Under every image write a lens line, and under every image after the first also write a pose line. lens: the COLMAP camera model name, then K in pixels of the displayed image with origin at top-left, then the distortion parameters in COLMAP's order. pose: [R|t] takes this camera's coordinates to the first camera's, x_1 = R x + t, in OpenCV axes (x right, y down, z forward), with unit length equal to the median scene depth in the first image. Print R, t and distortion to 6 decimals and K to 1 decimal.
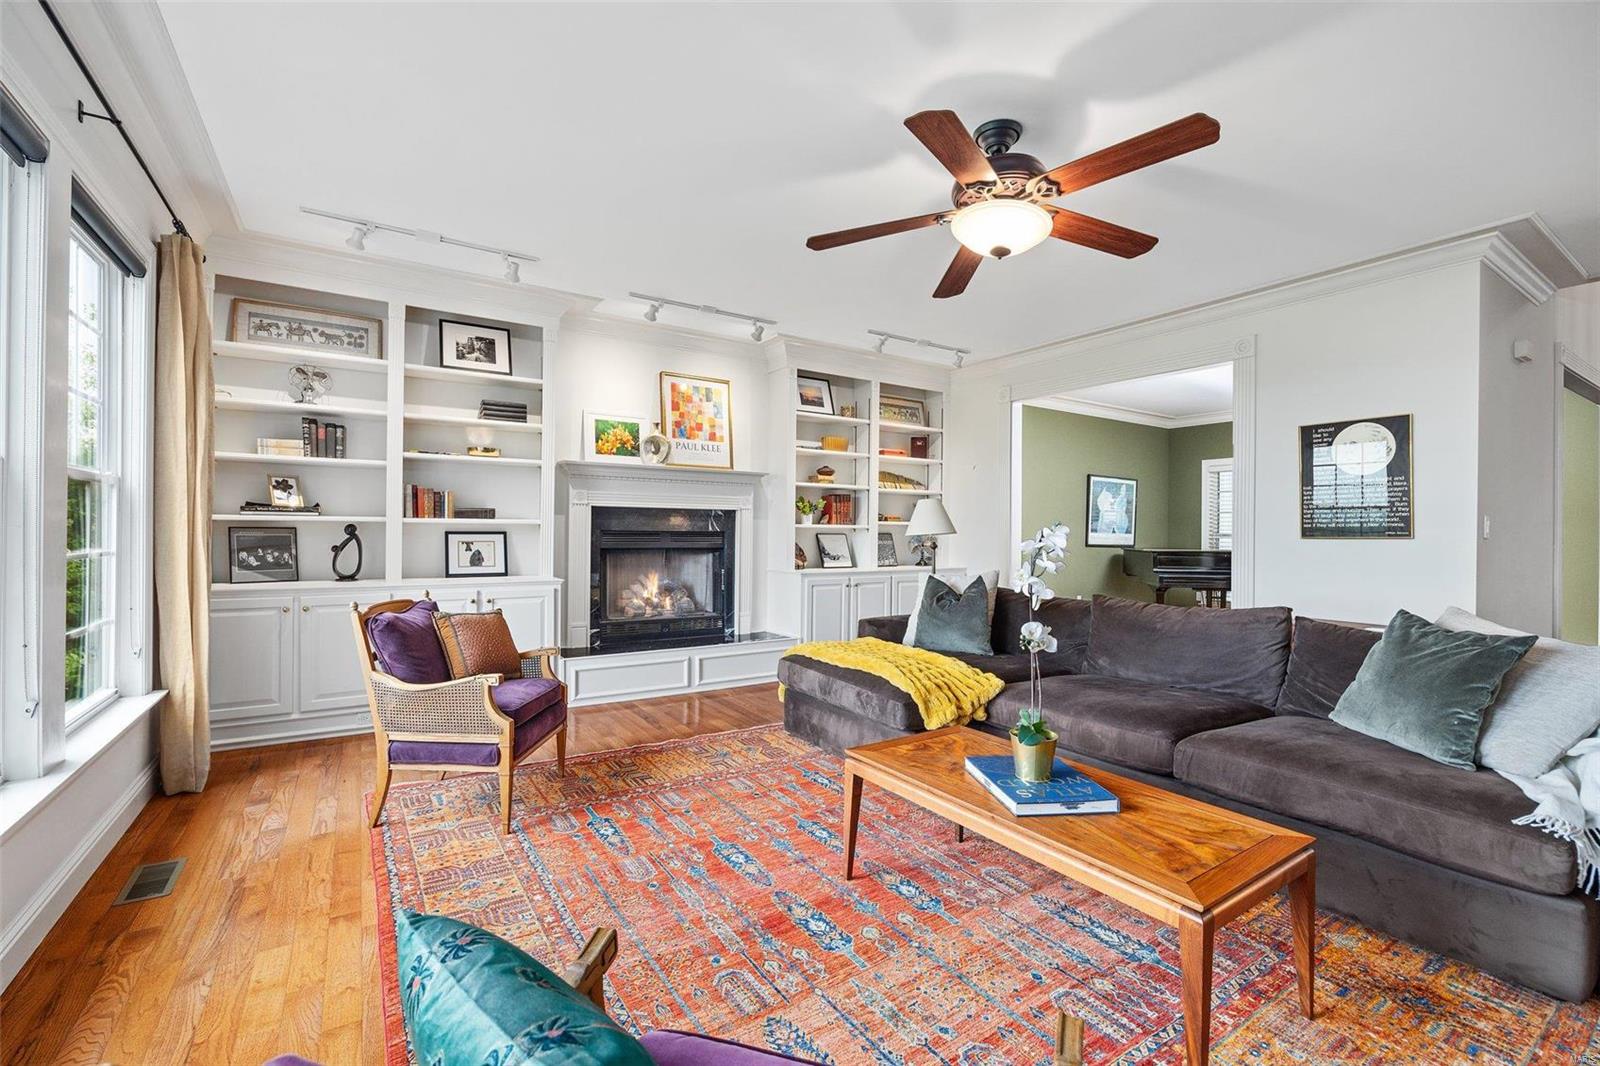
lens RADIAL K [[680.2, 0, 807.3], [0, 680.2, 532.0], [0, 0, 1]] dist [-0.009799, -0.000053]
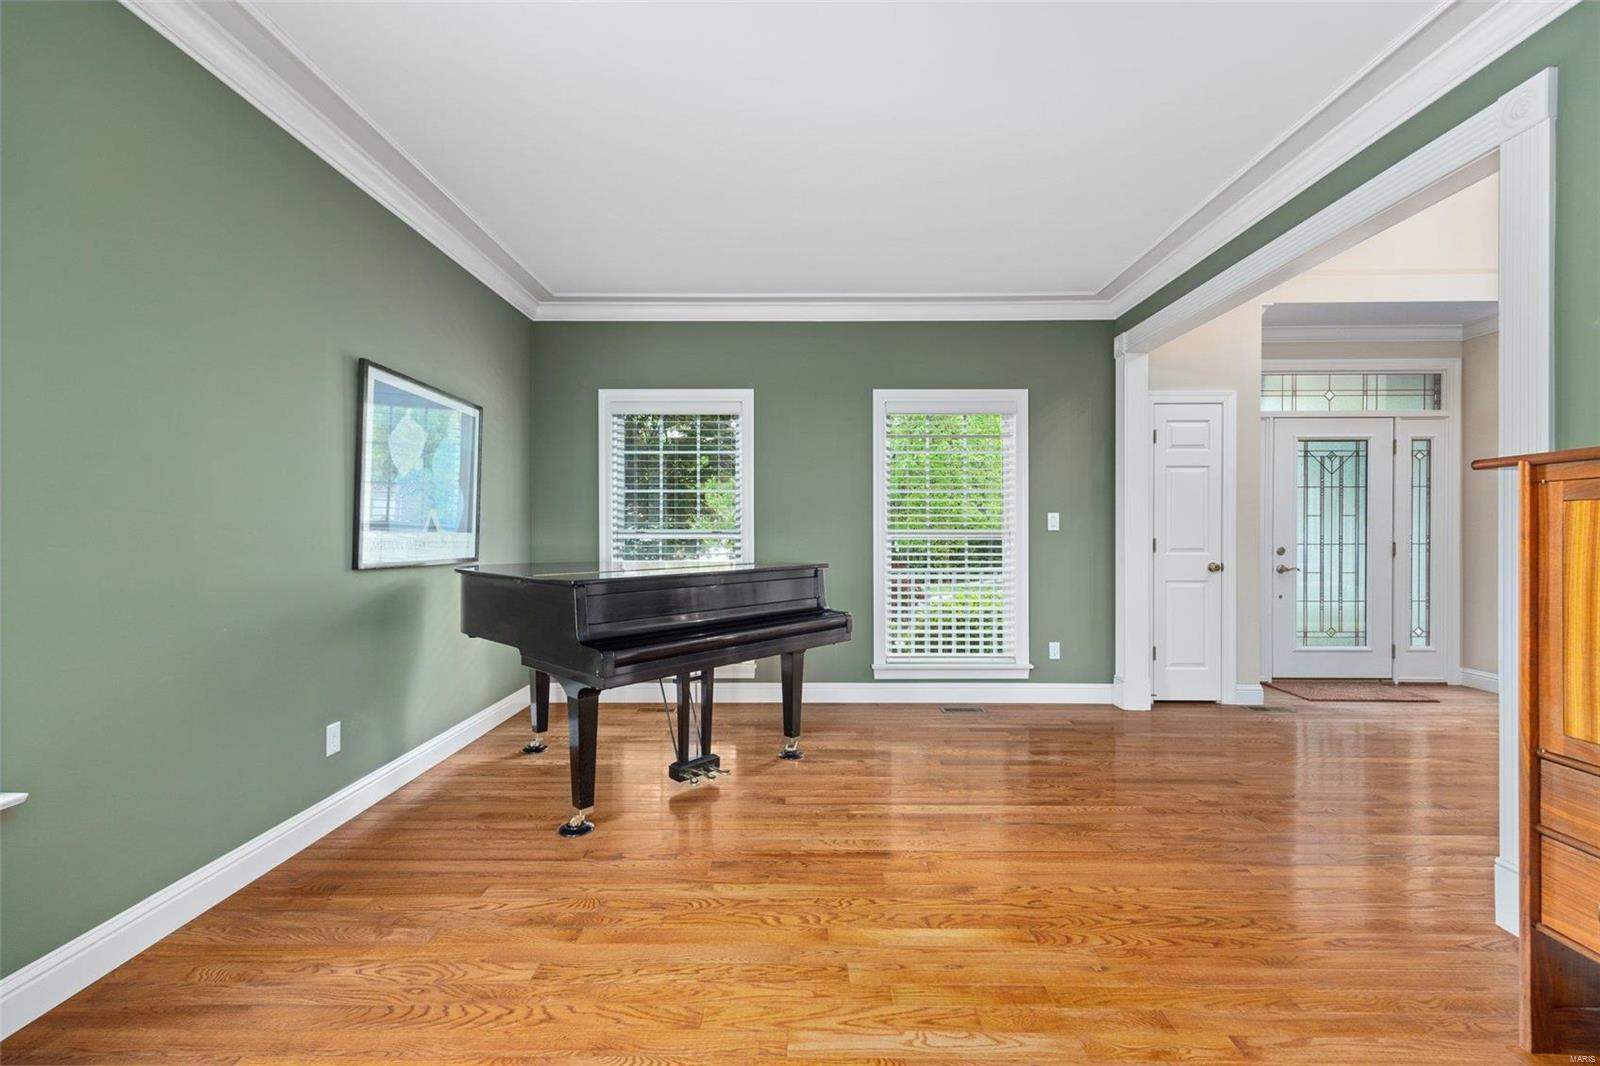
lens RADIAL K [[685.2, 0, 797.2], [0, 685.2, 534.5], [0, 0, 1]] dist [0.000446, 0.000038]
pose [[0.552378, -0.015301, 0.833453, 0.441715], [0.012262, 0.999872, 0.010230, 0.002347], [-0.833503, 0.004569, 0.552495, 1.122106]]
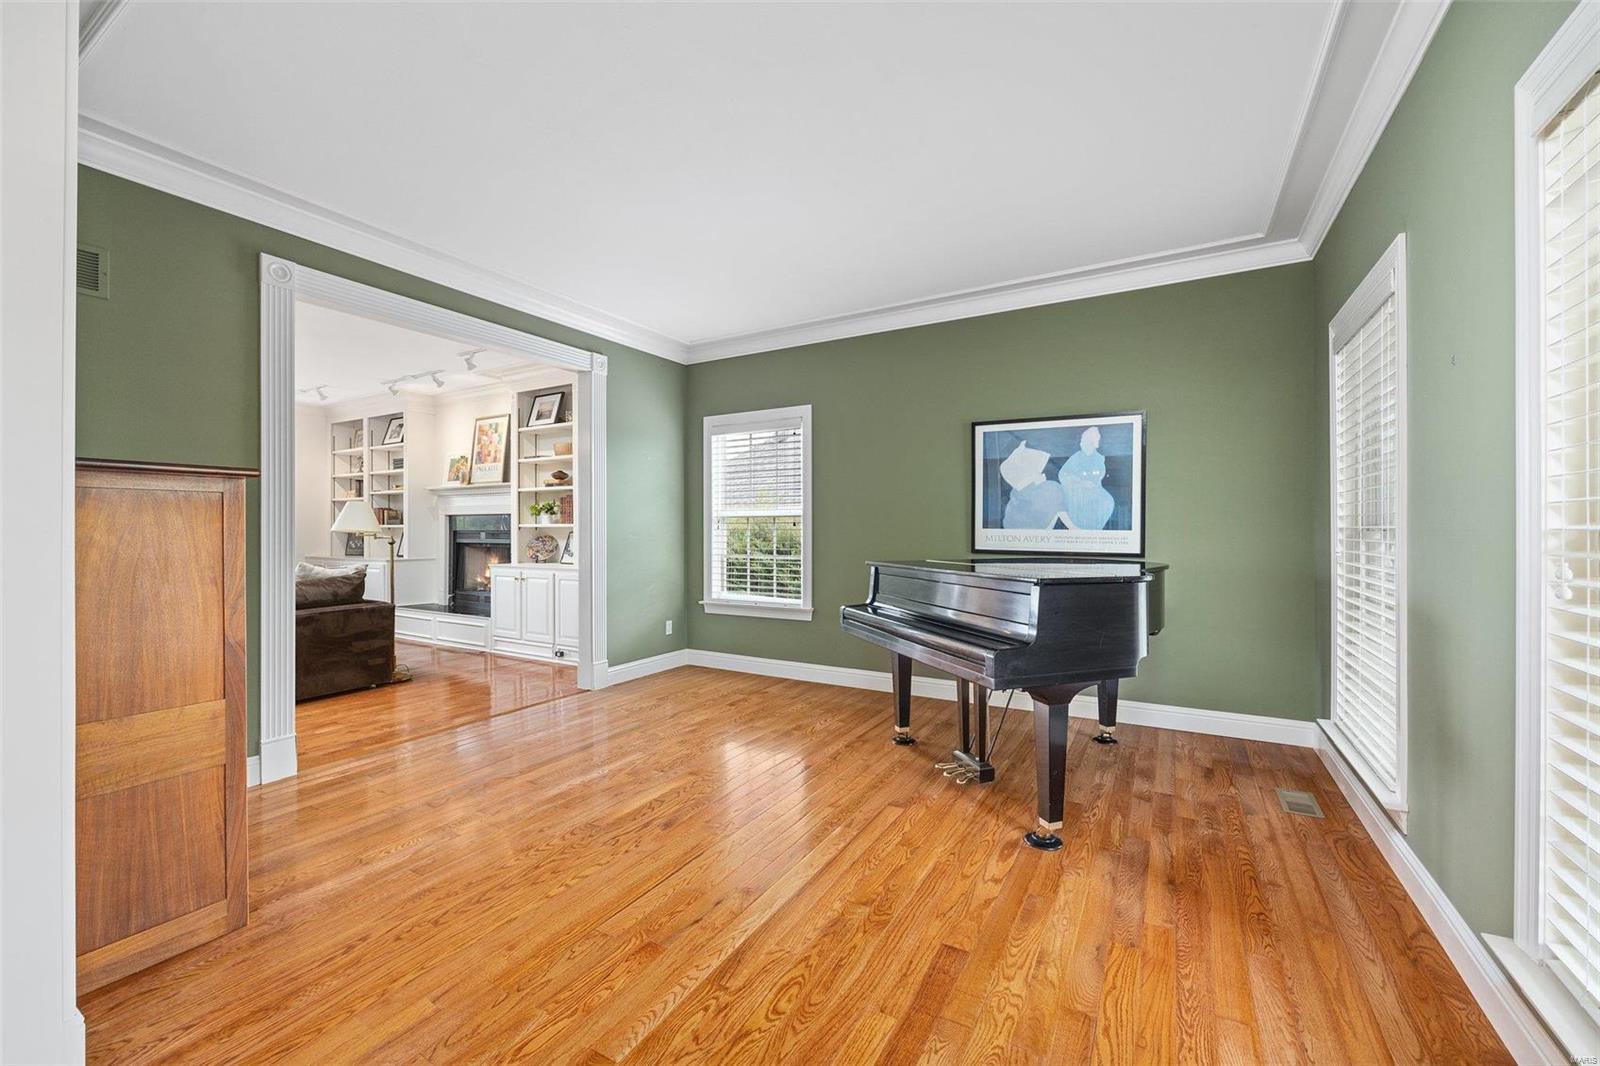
lens RADIAL K [[633.5, 0, 799.2], [0, 633.5, 530.1], [0, 0, 1]] dist [-0.002761, 0.000357]
pose [[0.449874, -0.008050, -0.893056, 1.437255], [0.001883, 0.999966, -0.008066, 0.009981], [0.893090, 0.001947, 0.449873, 1.147655]]
